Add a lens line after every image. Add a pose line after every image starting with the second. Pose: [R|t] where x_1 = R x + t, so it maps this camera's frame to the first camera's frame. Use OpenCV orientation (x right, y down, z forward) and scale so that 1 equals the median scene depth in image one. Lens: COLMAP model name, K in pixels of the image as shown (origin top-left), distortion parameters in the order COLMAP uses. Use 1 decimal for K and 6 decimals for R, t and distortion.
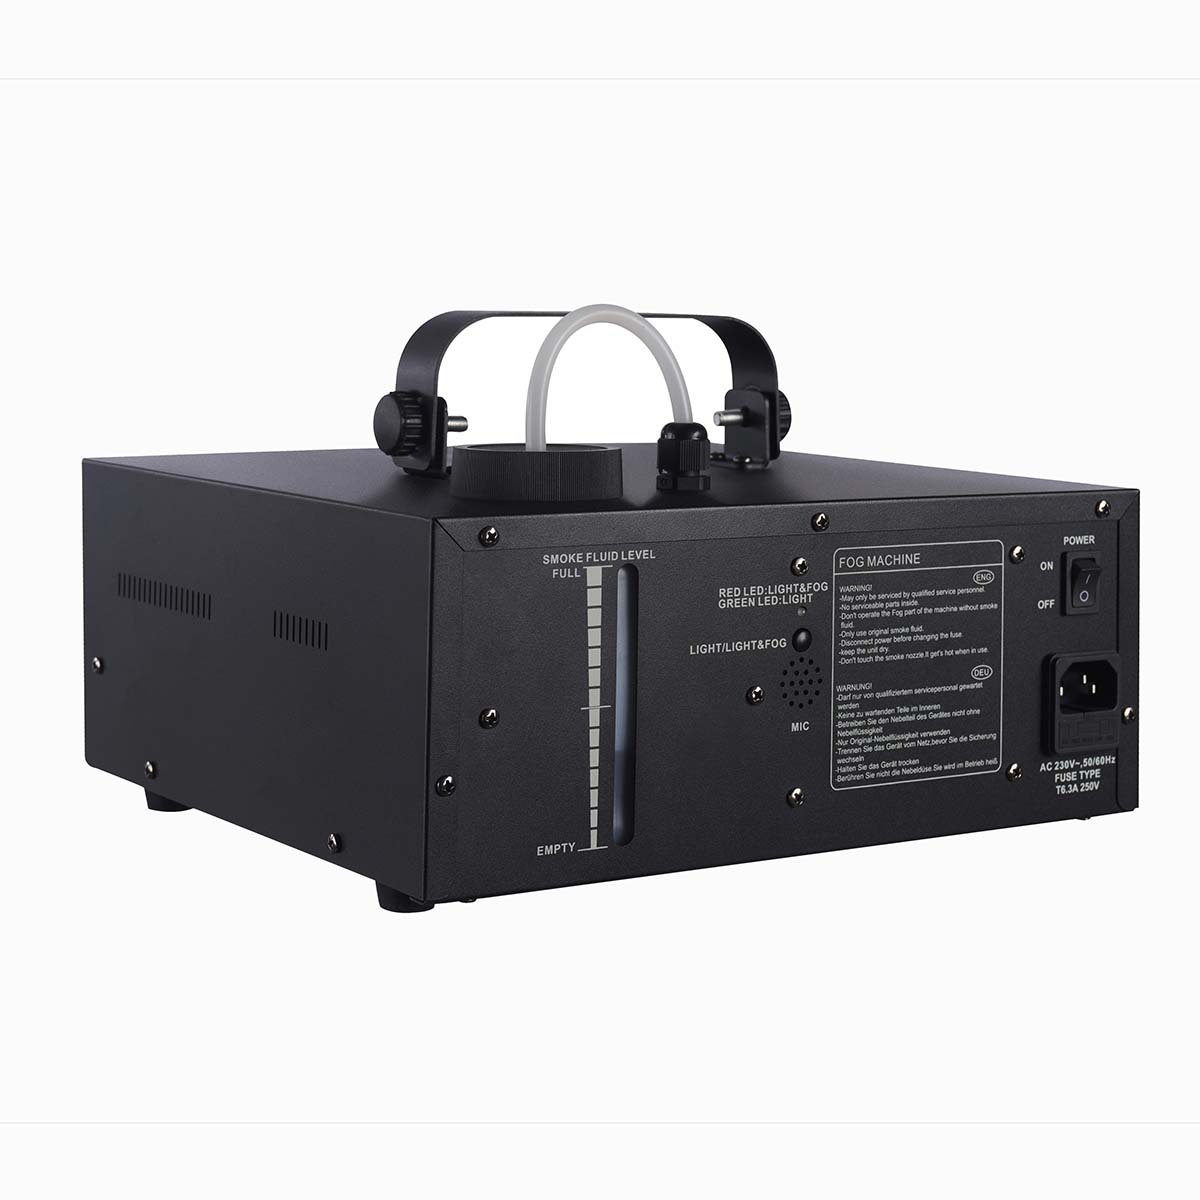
lens RADIAL K [[3011.7, 0, 600.0], [0, 3011.7, 600.0], [0, 0, 1]] dist [0.077955, 0.188635]
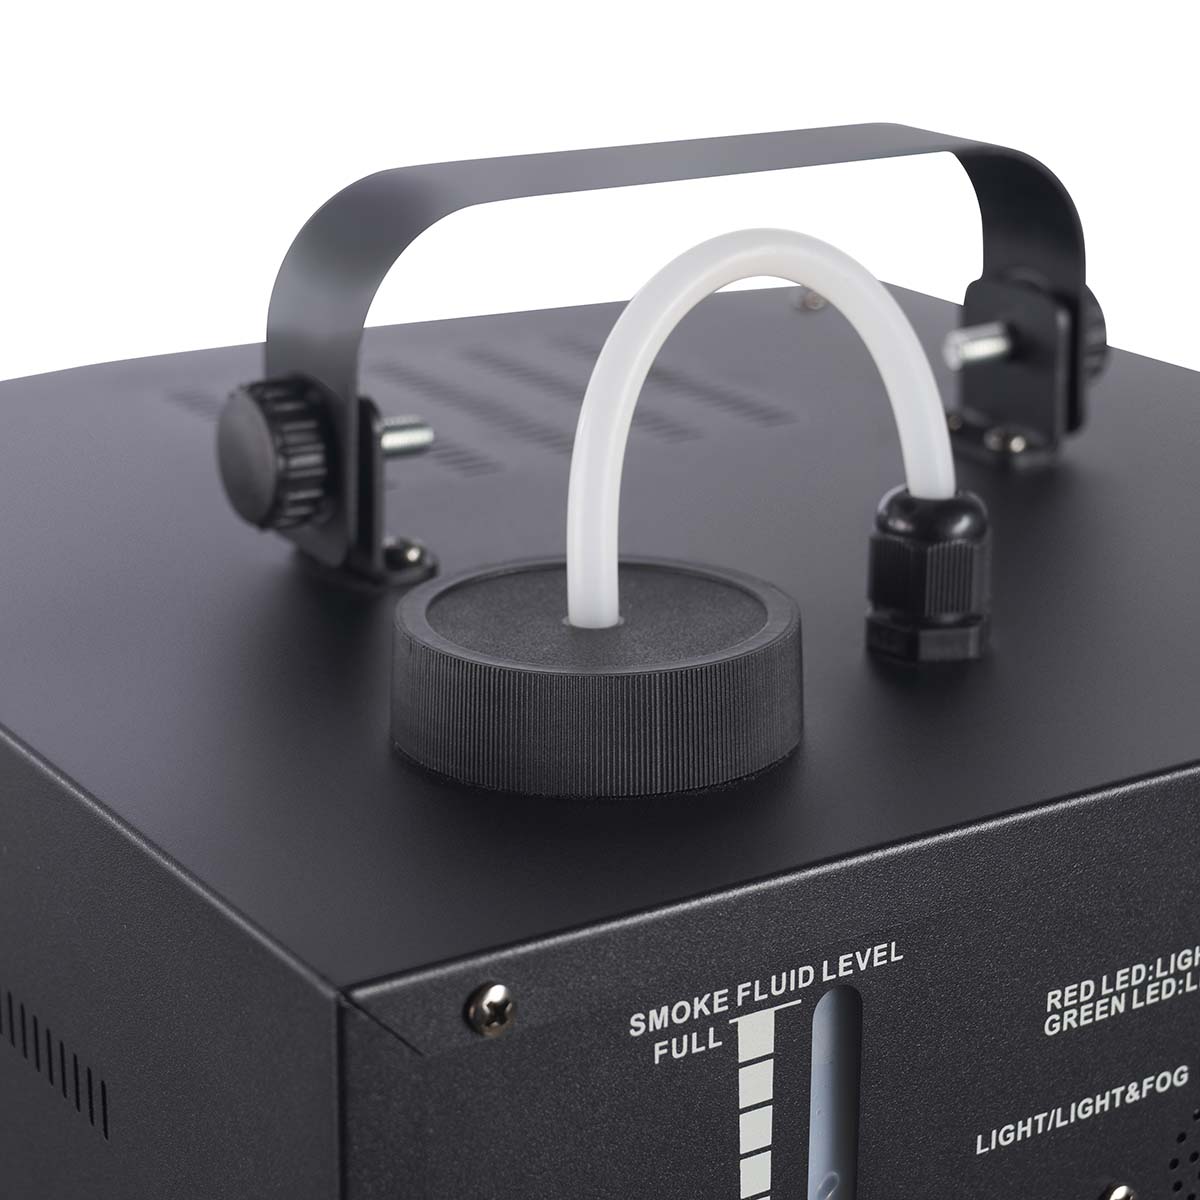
lens RADIAL K [[3011.7, 0, 600.0], [0, 3011.7, 600.0], [0, 0, 1]] dist [0.077955, 0.188635]
pose [[0.999922, -0.001309, 0.012408, -0.025513], [-0.001507, 0.974529, 0.224256, -0.143013], [-0.012385, -0.224258, 0.974451, 0.589238]]
